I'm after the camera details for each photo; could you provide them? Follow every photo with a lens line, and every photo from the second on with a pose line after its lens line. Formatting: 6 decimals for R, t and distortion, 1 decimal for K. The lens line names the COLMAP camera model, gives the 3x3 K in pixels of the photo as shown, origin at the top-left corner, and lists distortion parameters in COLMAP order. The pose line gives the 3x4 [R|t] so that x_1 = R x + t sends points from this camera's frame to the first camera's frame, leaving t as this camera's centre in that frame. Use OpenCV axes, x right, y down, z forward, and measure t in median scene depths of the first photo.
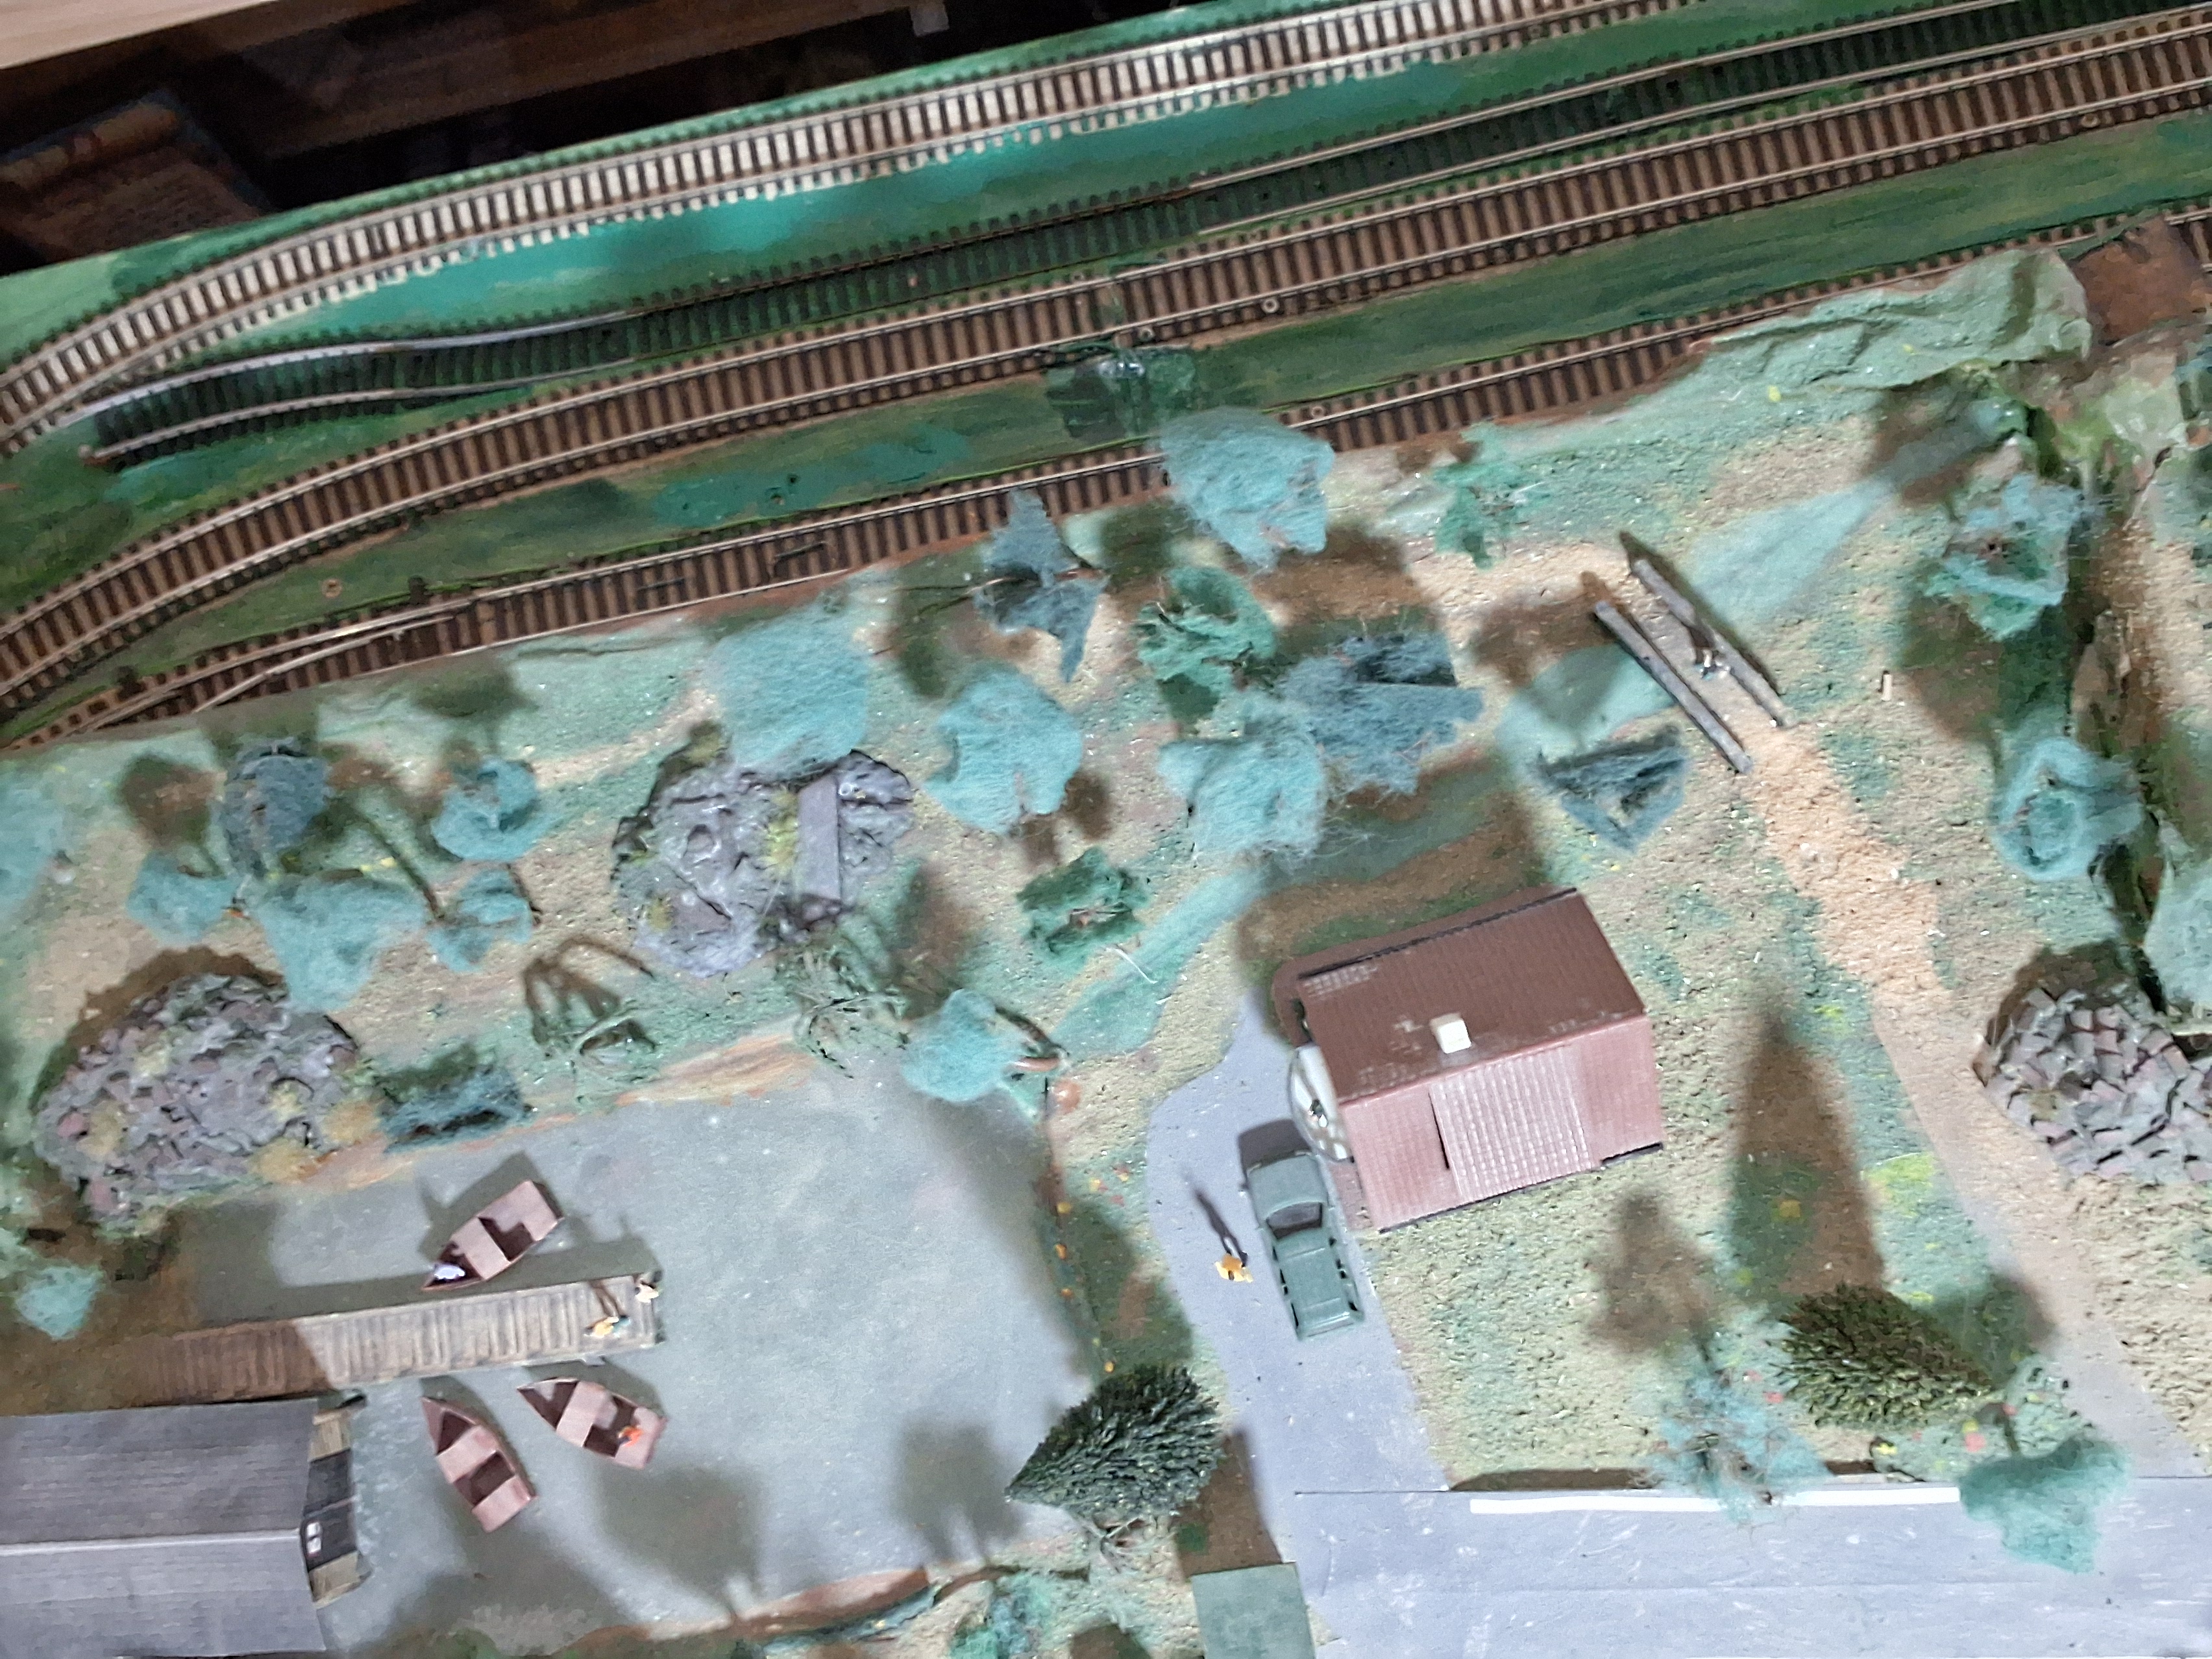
lens RADIAL K [[2080.2, 0, 1101.8], [0, 2080.2, 849.0], [0, 0, 1]] dist [0.005919, 0.000000]
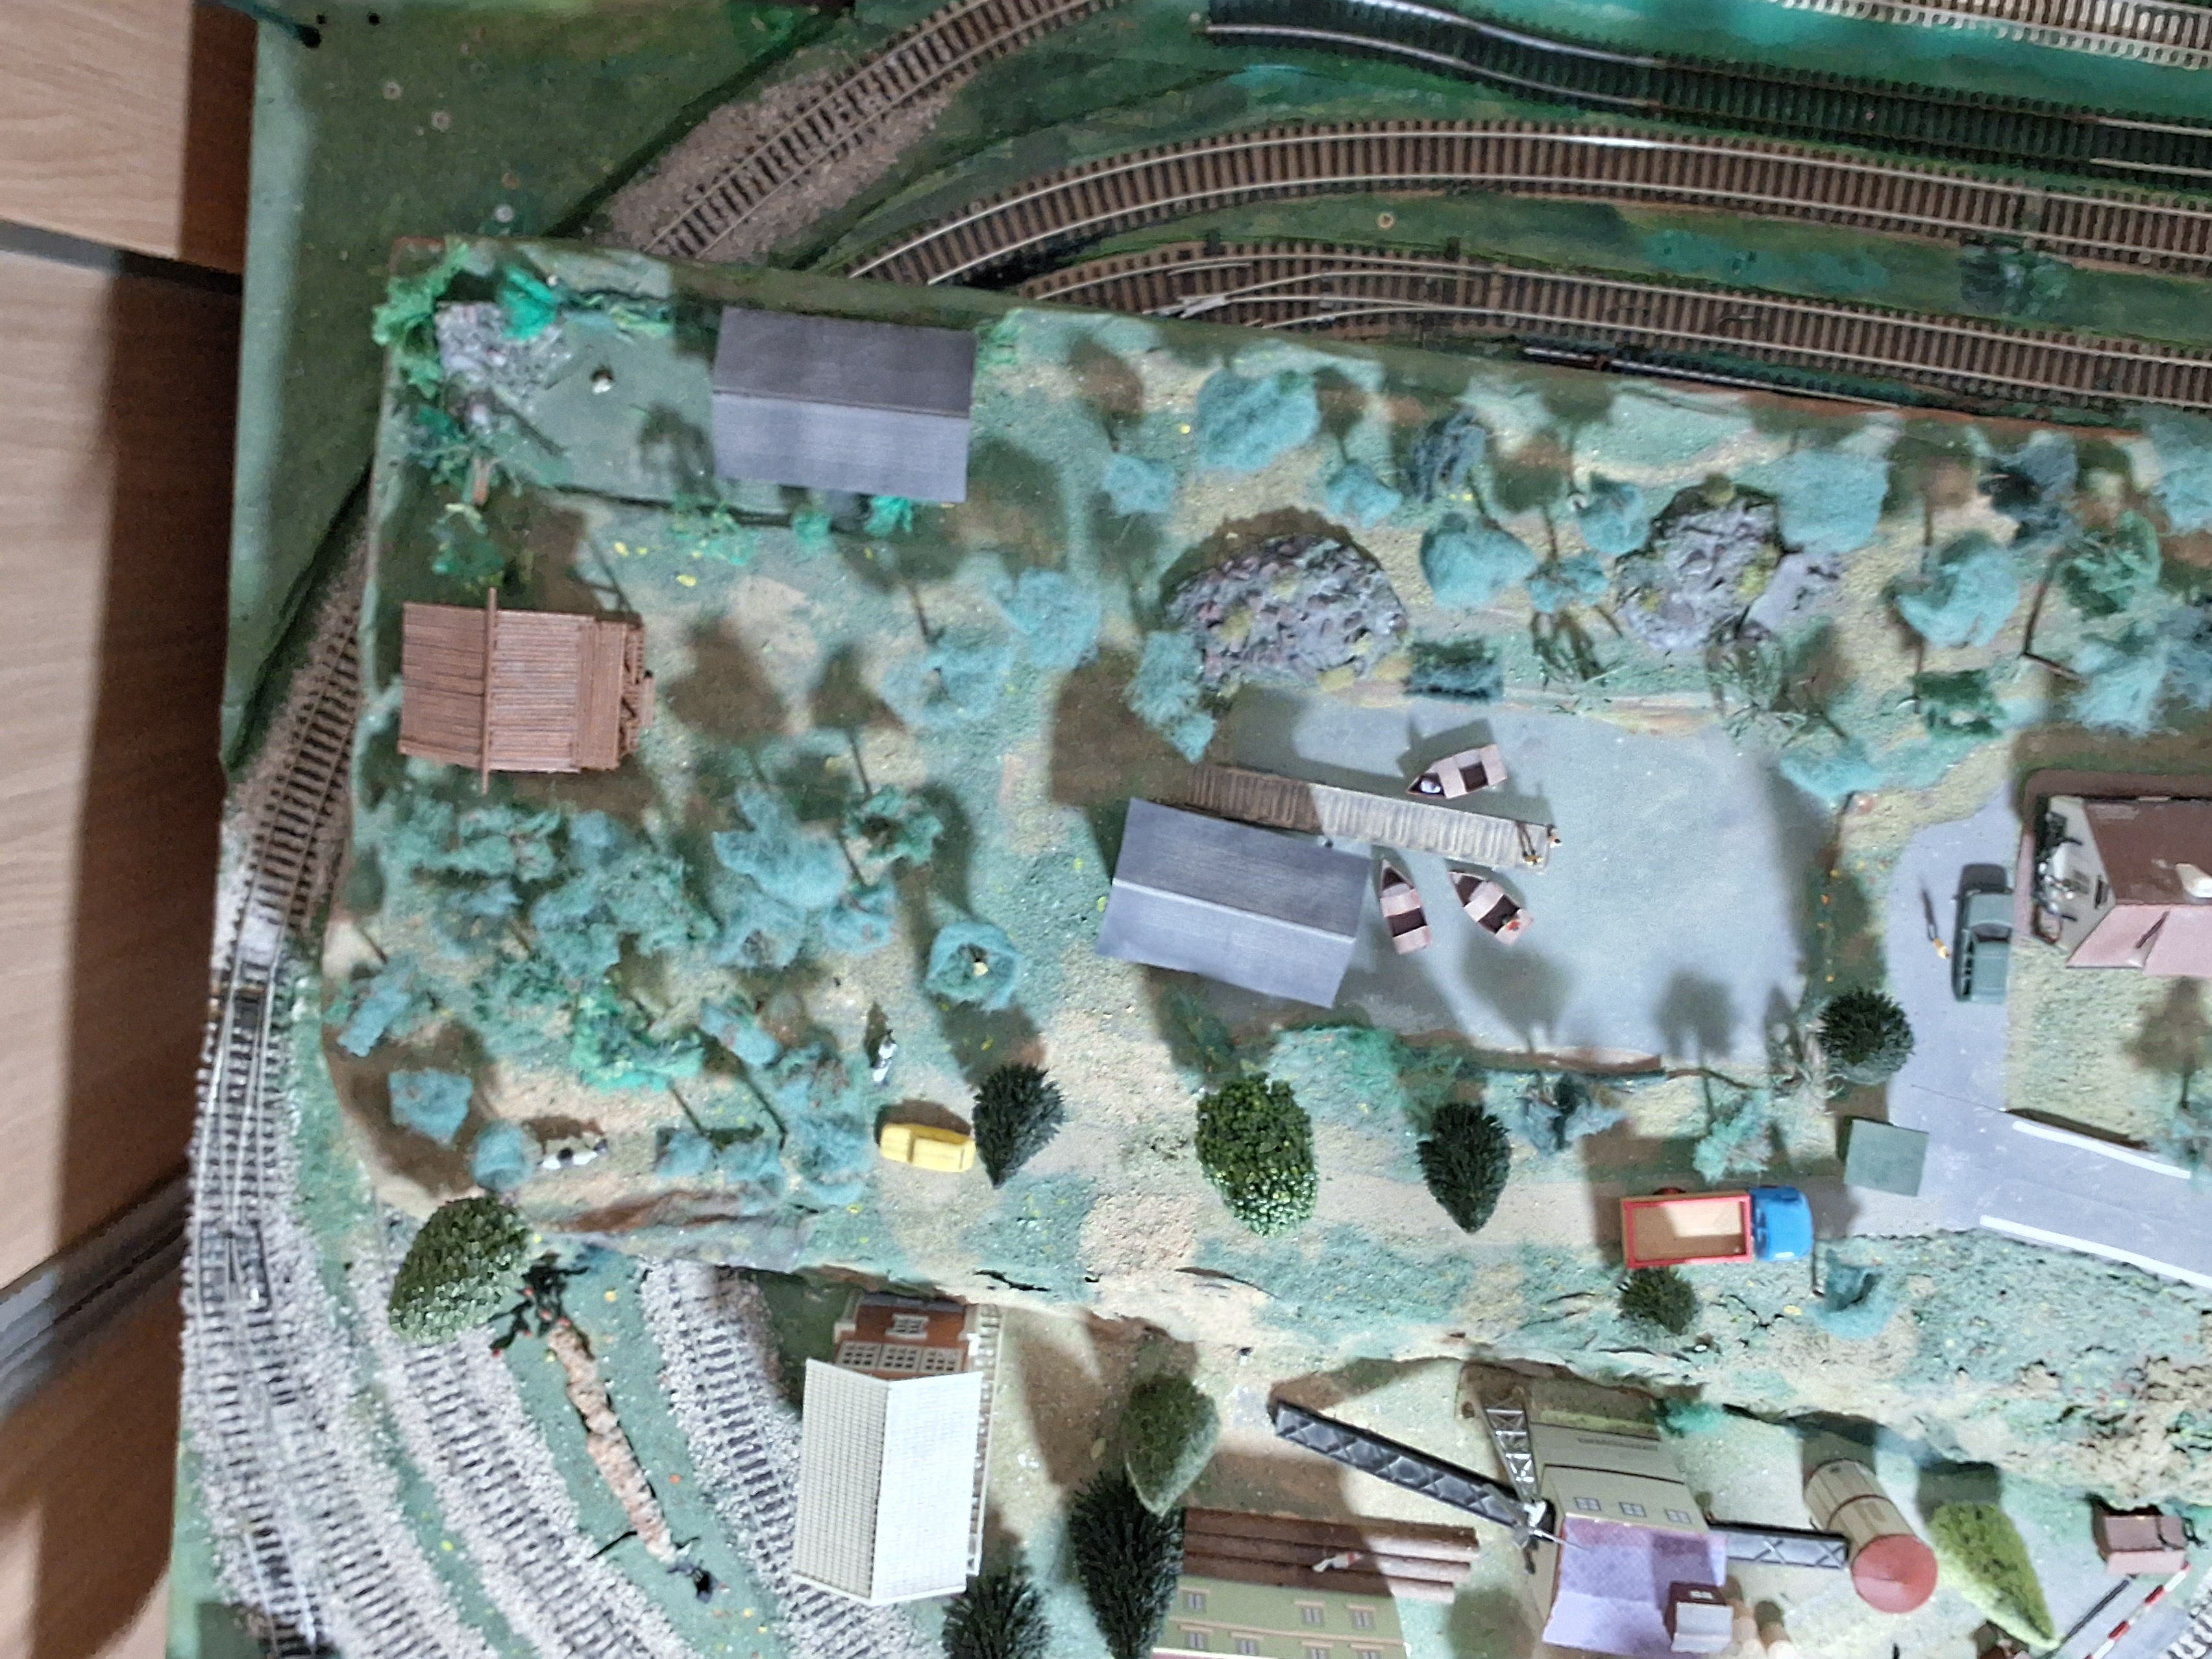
lens RADIAL K [[2080.2, 0, 1106.9], [0, 2080.2, 797.4], [0, 0, 1]] dist [0.005919, 0.000000]
pose [[0.946665, 0.292073, 0.136081, -0.718564], [-0.319118, 0.908287, 0.270514, -0.113142], [-0.044591, -0.299512, 0.953050, -0.385217]]
